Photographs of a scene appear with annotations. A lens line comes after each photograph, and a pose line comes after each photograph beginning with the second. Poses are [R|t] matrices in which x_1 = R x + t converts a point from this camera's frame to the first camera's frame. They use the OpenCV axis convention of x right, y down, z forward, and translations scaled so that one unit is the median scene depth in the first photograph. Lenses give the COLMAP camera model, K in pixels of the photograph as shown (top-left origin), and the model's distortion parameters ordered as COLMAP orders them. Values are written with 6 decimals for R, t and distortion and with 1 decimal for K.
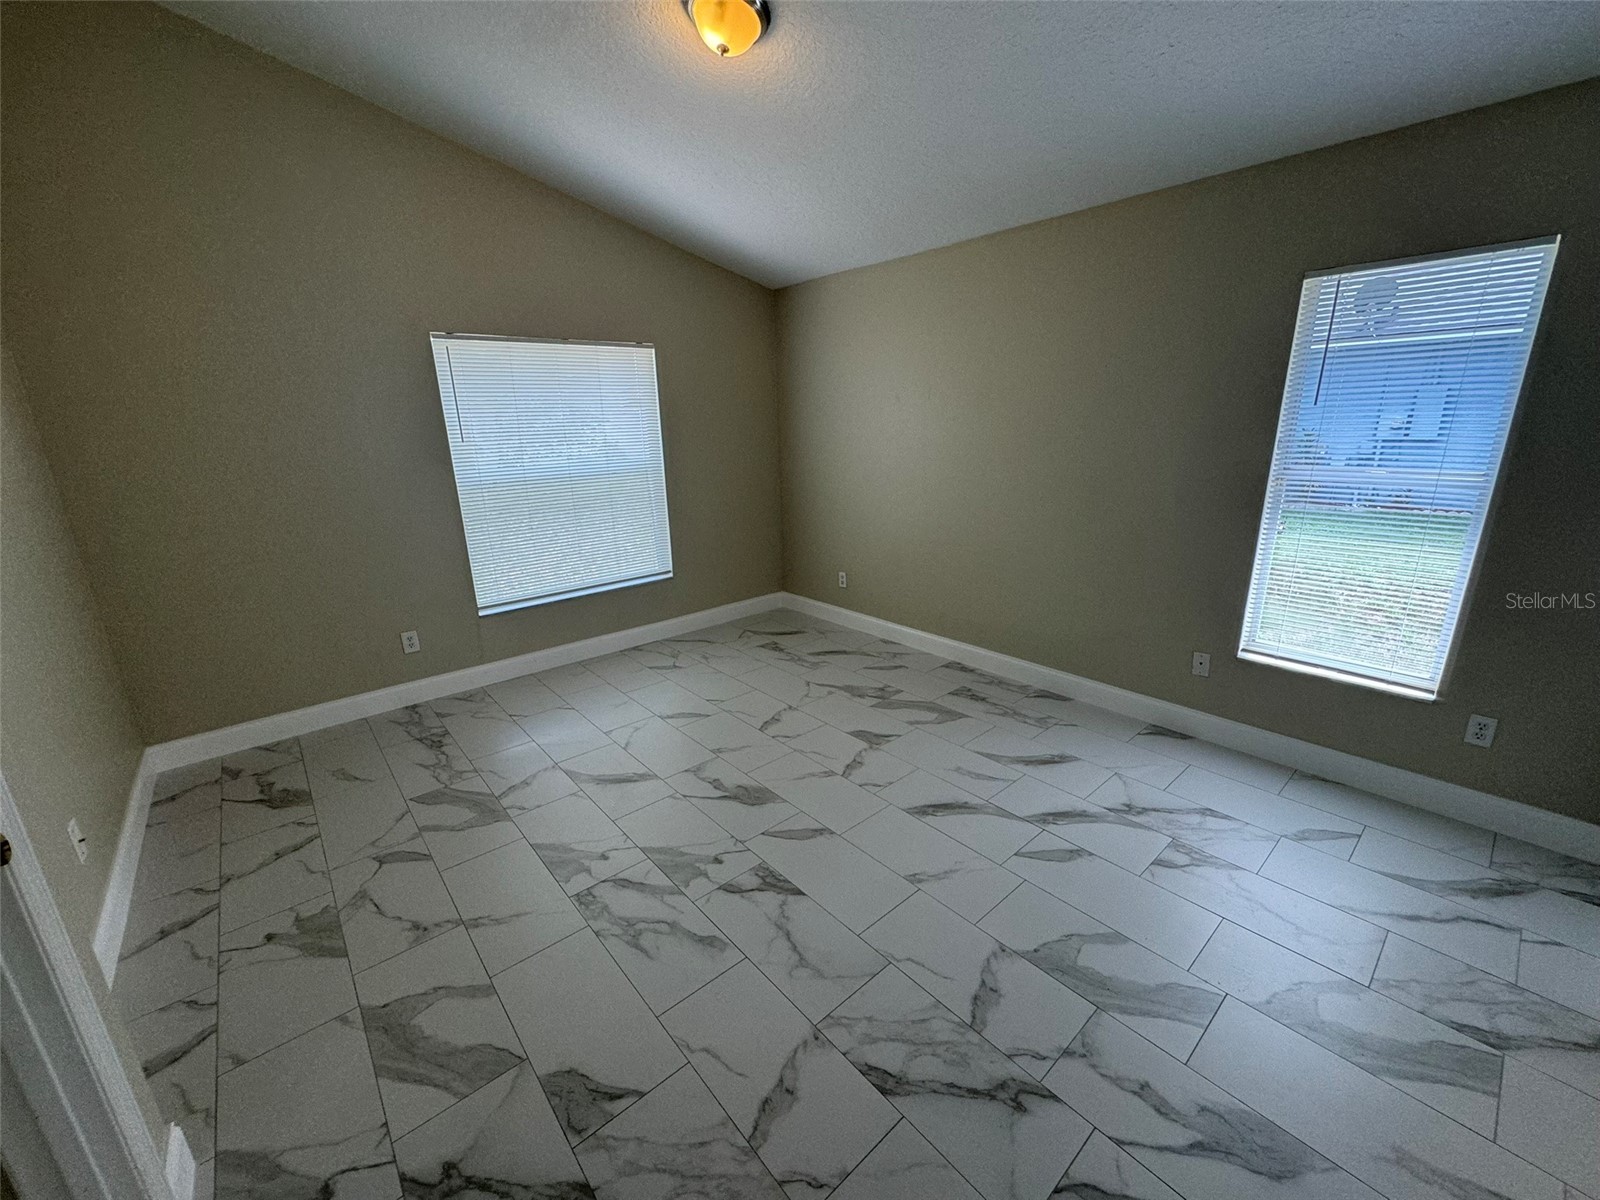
lens RADIAL K [[640.9, 0, 802.3], [0, 640.9, 601.5], [0, 0, 1]] dist [-0.004926, 0.000874]
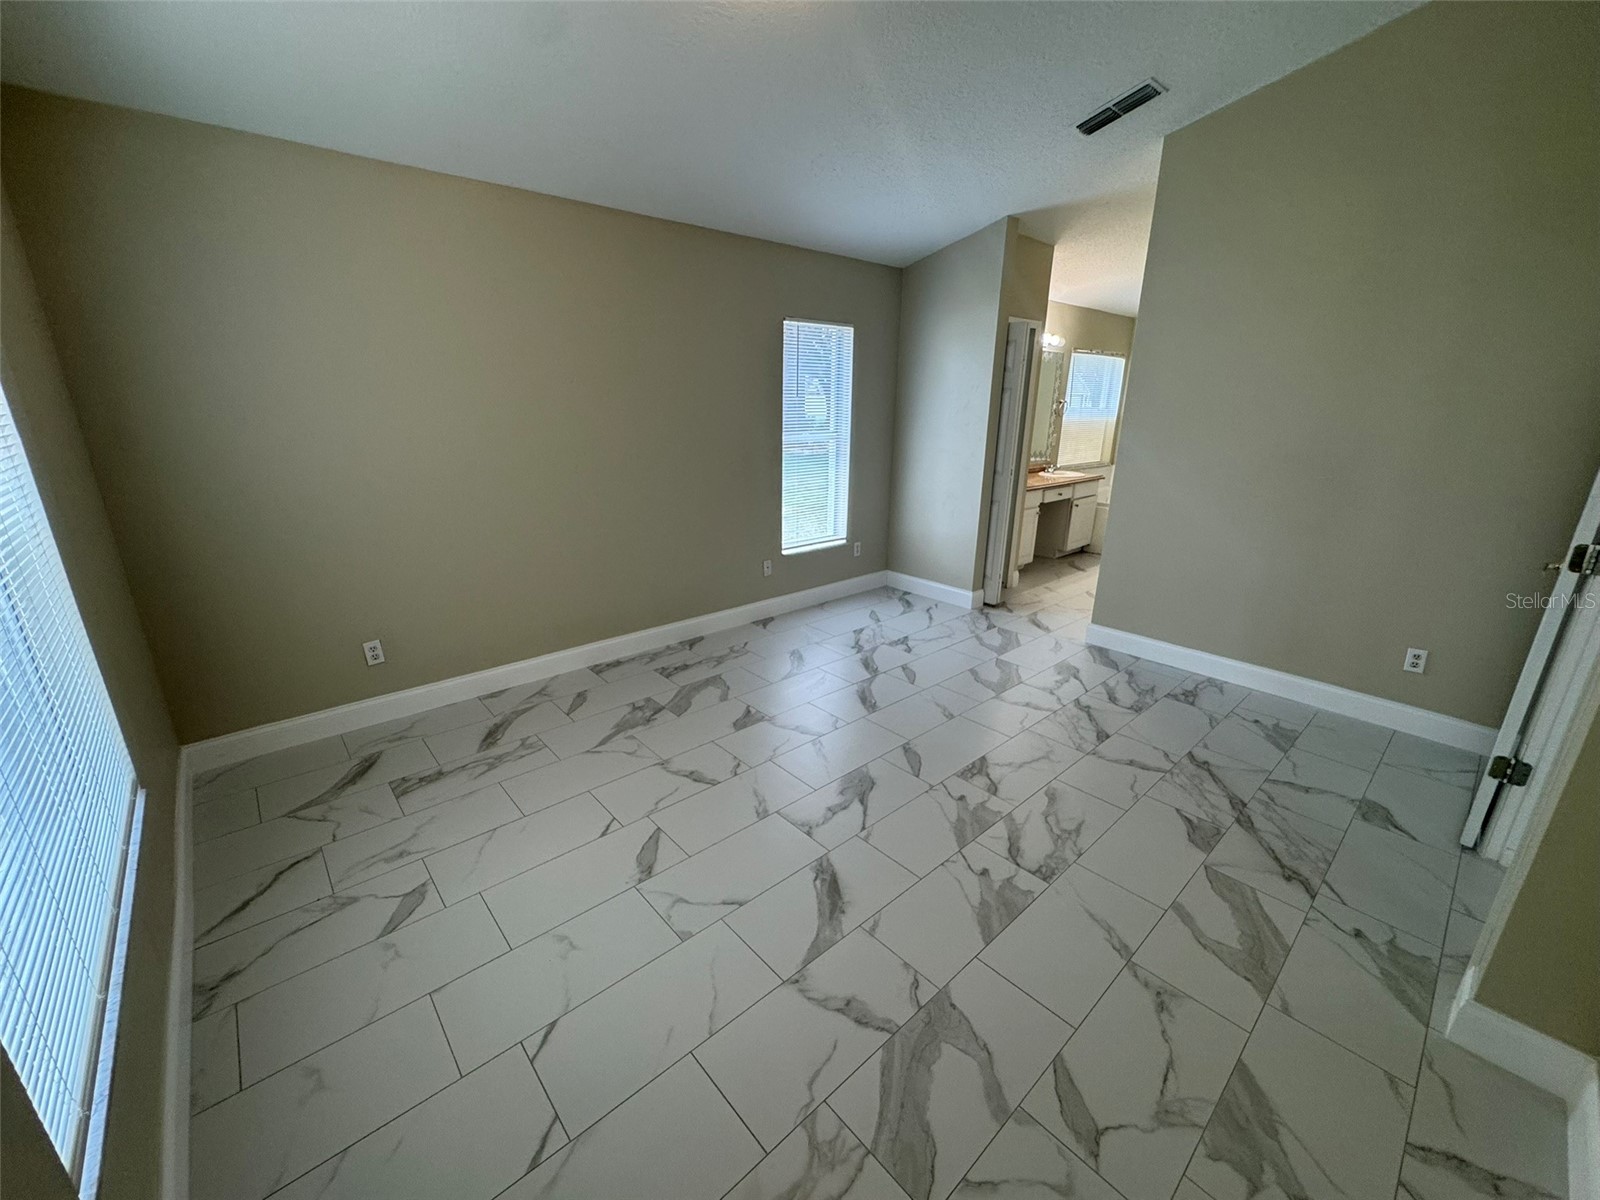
lens RADIAL K [[640.9, 0, 805.9], [0, 640.9, 594.0], [0, 0, 1]] dist [-0.004926, 0.000874]
pose [[-0.017054, -0.270821, 0.962479, -1.044801], [0.269232, 0.925820, 0.265277, -0.272930], [-0.962924, 0.263655, 0.057125, 1.052289]]
